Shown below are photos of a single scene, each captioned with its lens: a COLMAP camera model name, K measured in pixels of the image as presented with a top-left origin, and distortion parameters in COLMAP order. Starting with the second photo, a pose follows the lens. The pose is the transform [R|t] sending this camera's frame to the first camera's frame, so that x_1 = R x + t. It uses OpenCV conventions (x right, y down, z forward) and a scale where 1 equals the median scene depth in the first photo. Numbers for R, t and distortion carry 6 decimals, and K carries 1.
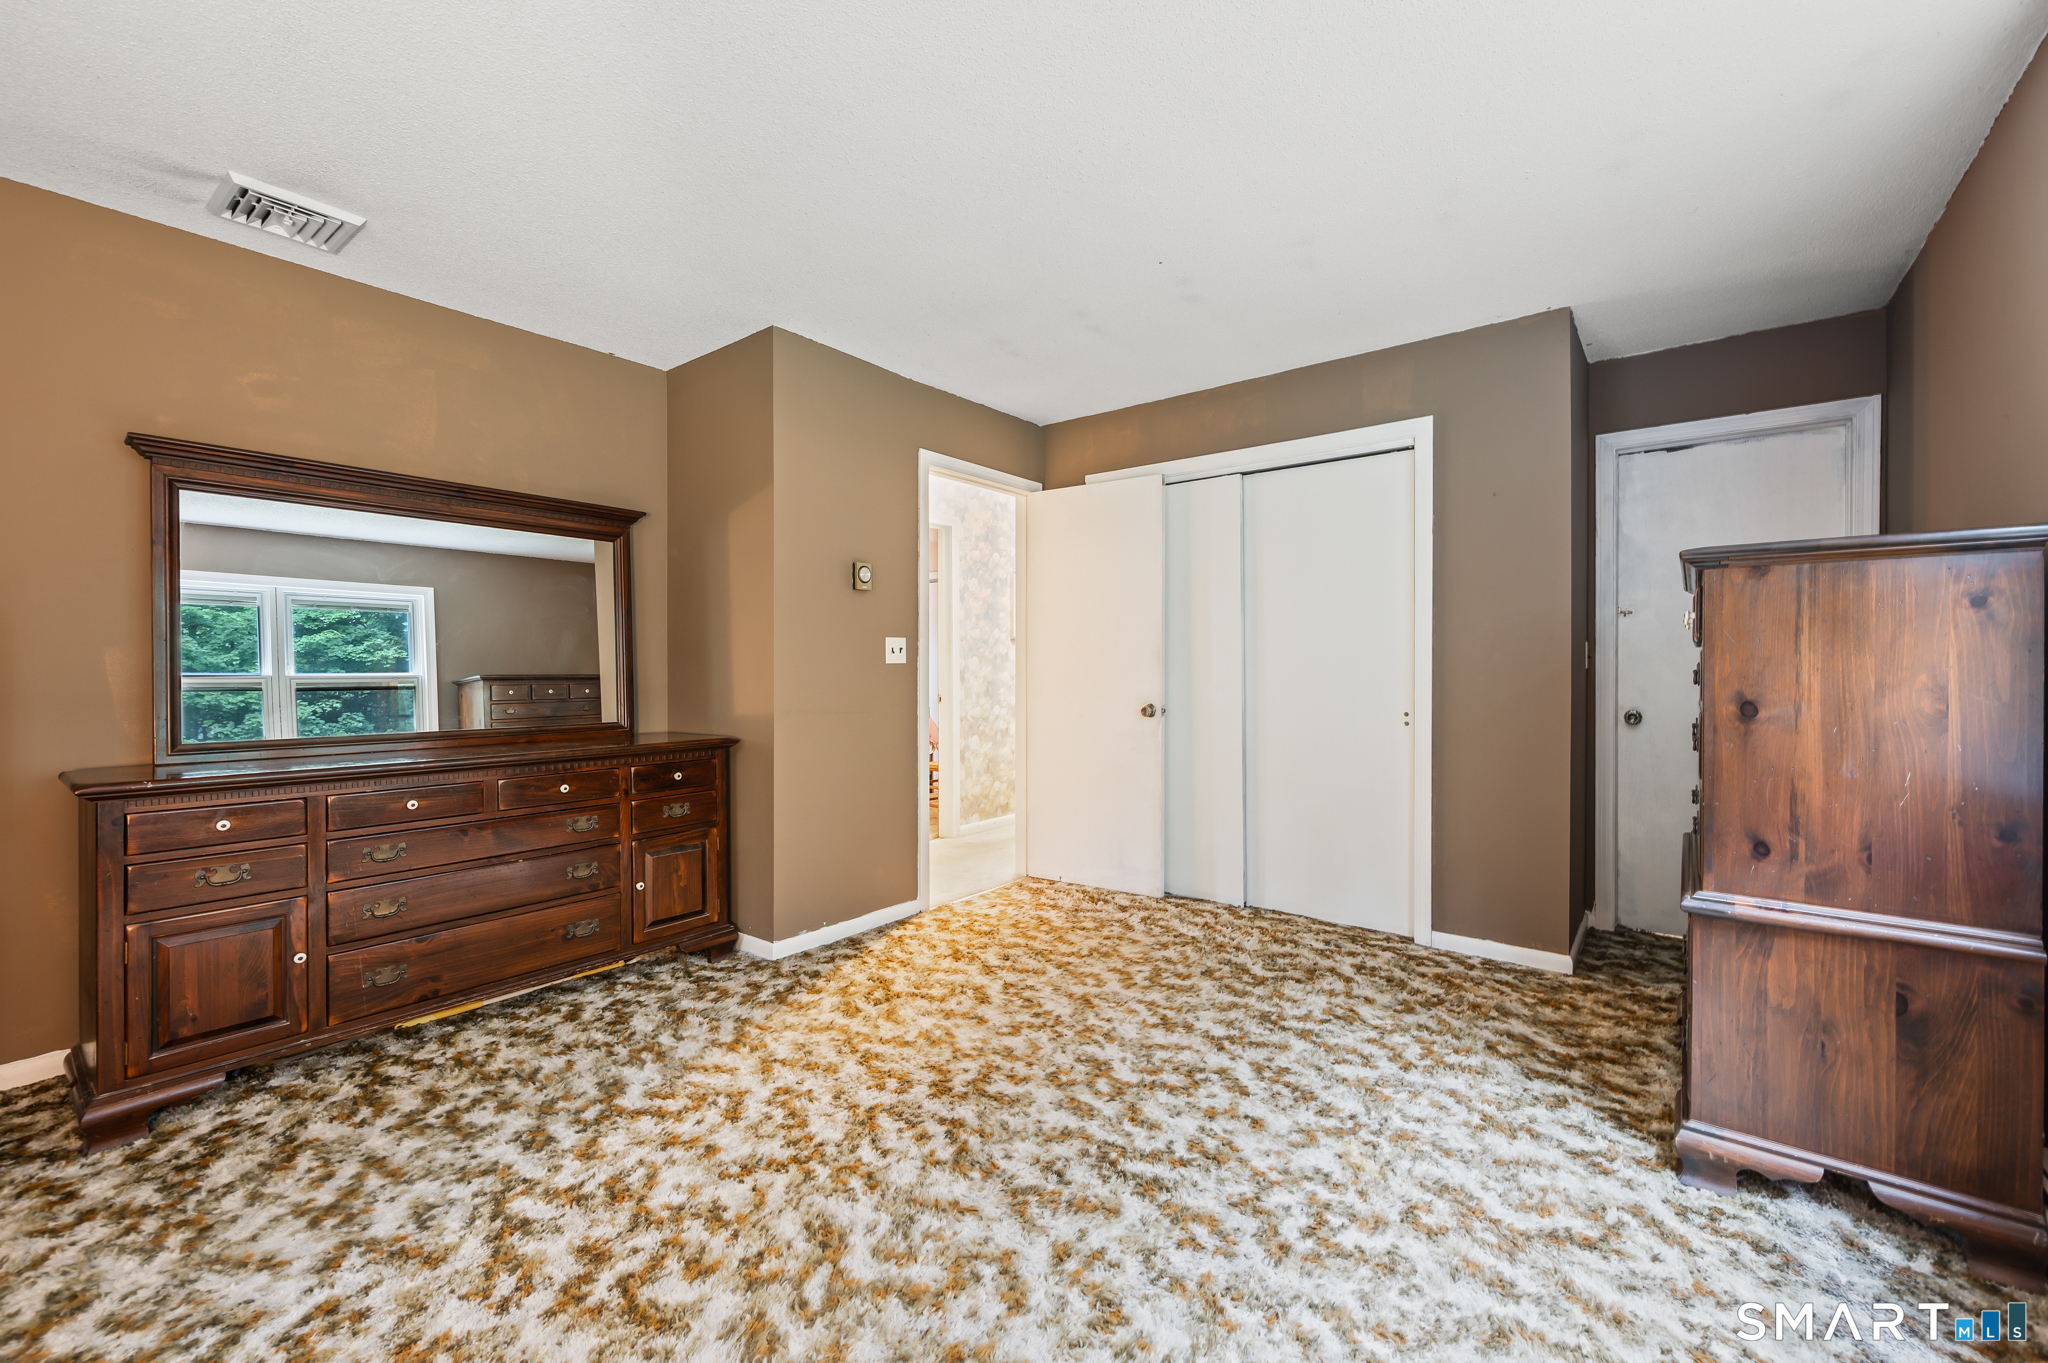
lens RADIAL K [[824.7, 0, 1001.4], [0, 824.7, 671.7], [0, 0, 1]] dist [0.001600, -0.000054]
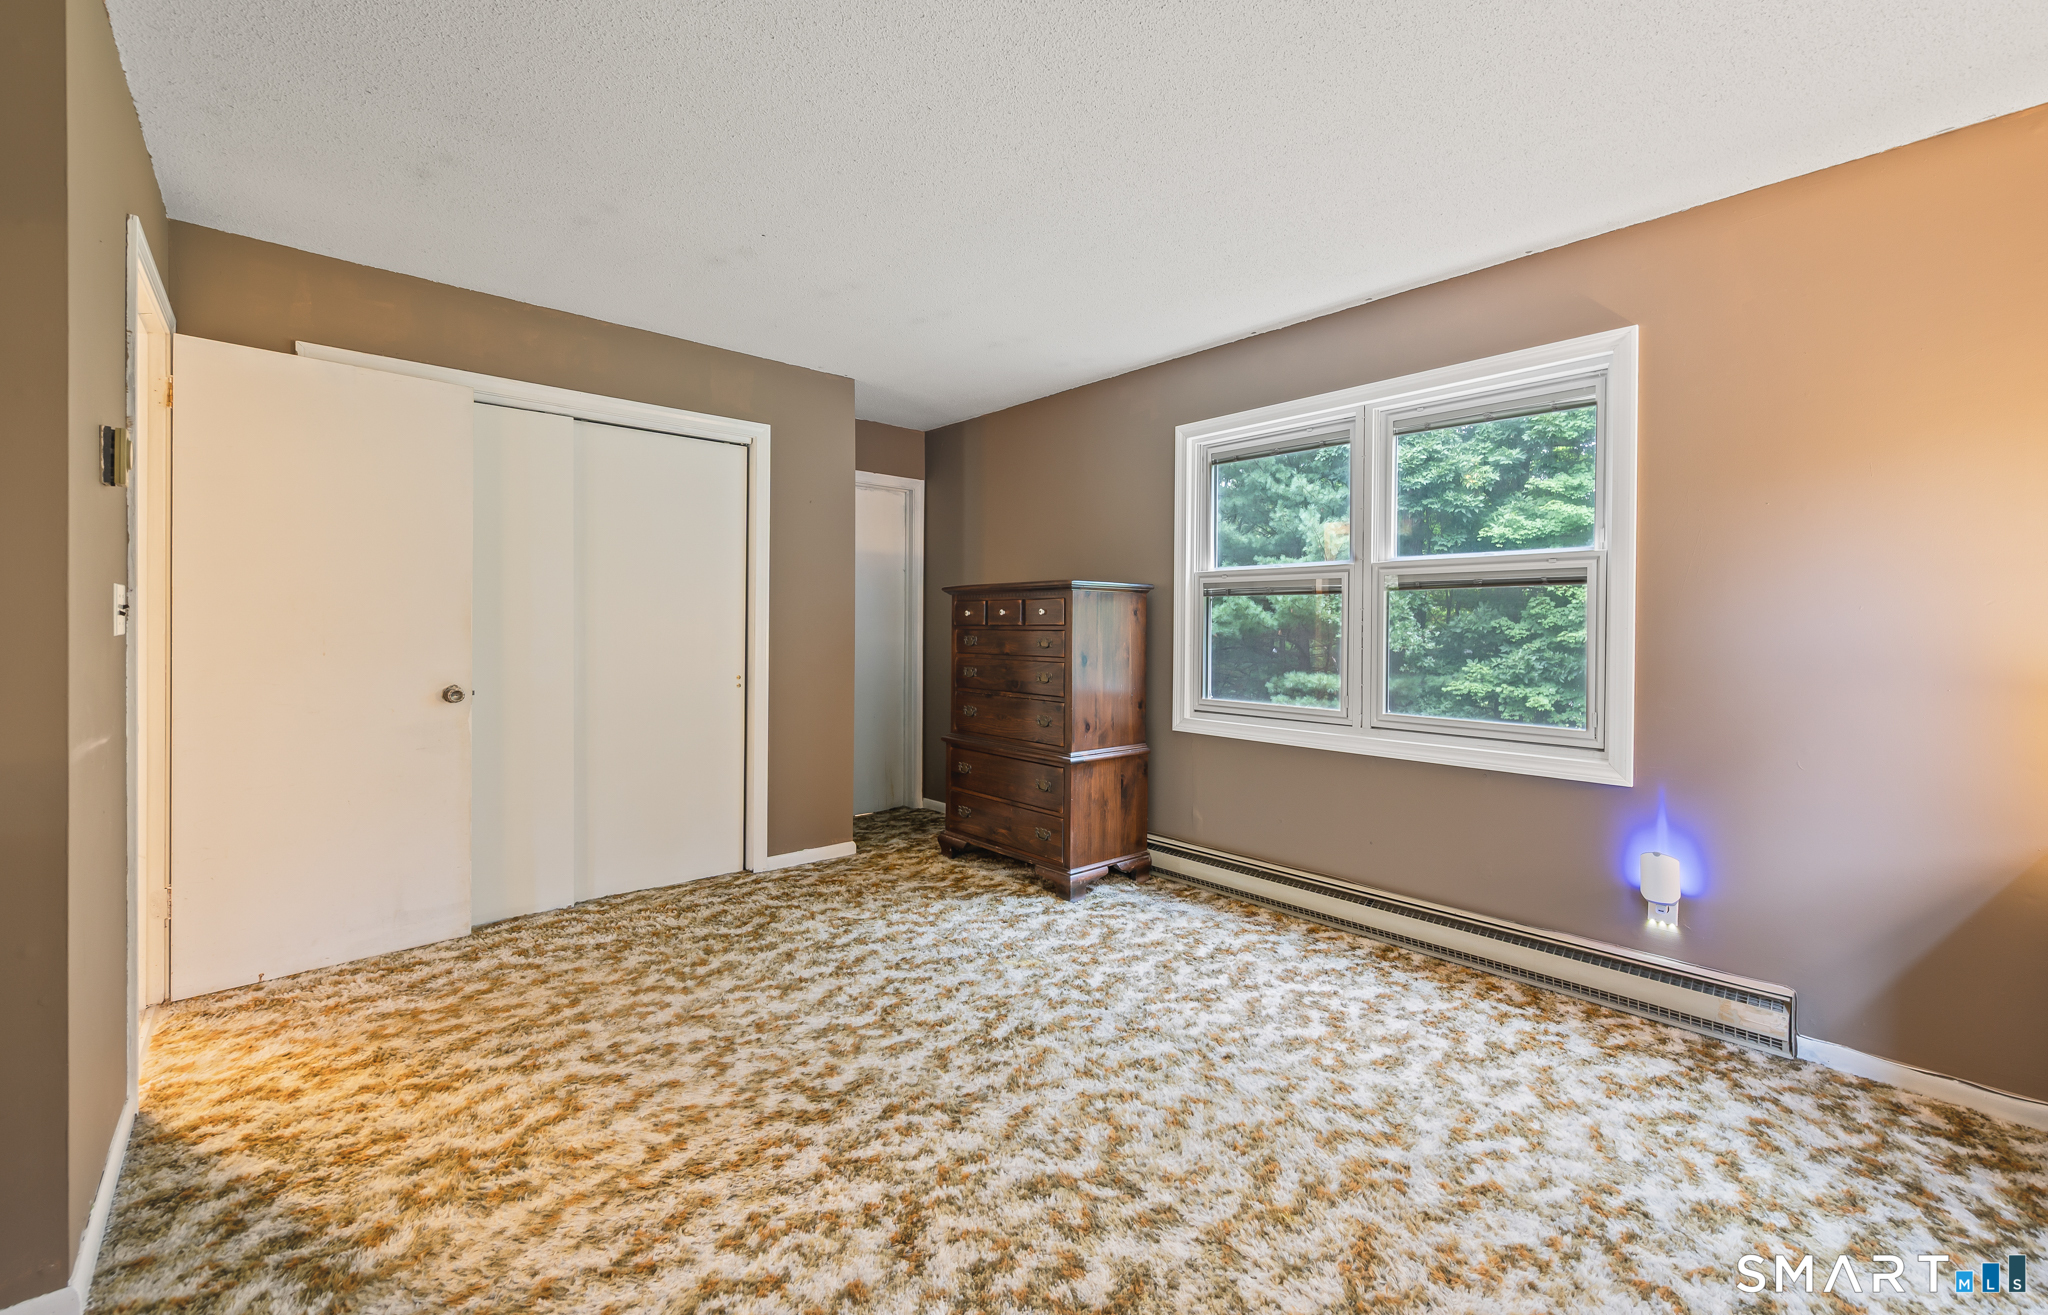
lens RADIAL K [[835.1, 0, 1080.6], [0, 835.1, 714.1], [0, 0, 1]] dist [0.001036, -0.000094]
pose [[0.123511, -0.102263, 0.987060, -0.739955], [-0.002101, 0.994647, 0.103312, -0.022738], [-0.992341, -0.014834, 0.122635, 0.503739]]
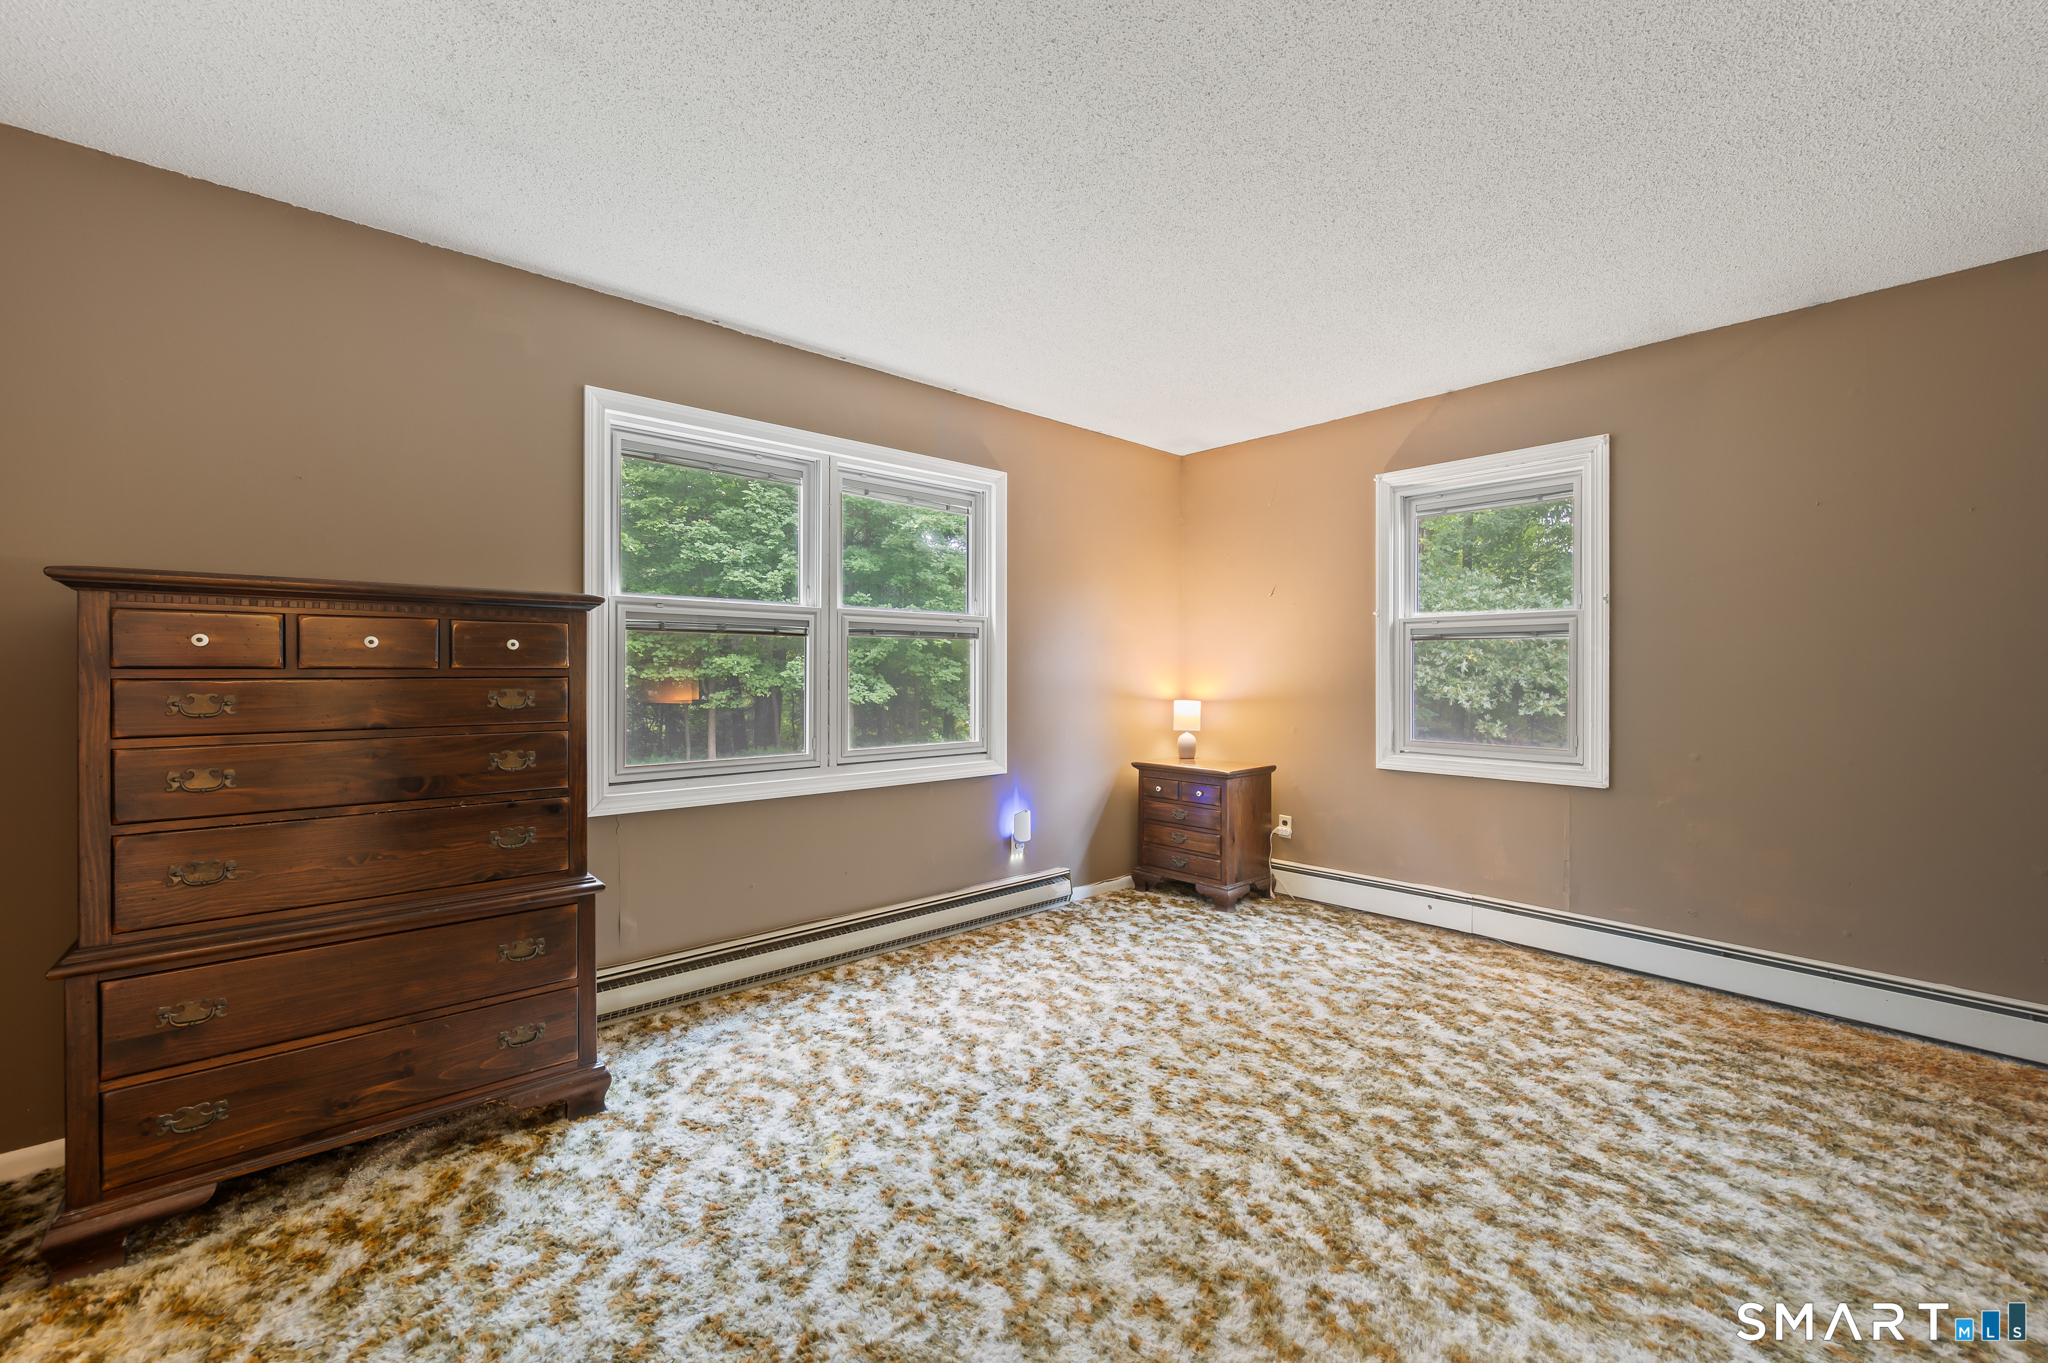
lens RADIAL K [[824.7, 0, 1001.4], [0, 824.7, 671.7], [0, 0, 1]] dist [0.001600, -0.000054]
pose [[-0.985679, -0.000441, 0.168632, 0.024466], [0.000339, 0.999989, 0.004594, -0.029805], [-0.168633, 0.004585, -0.985668, 1.438987]]
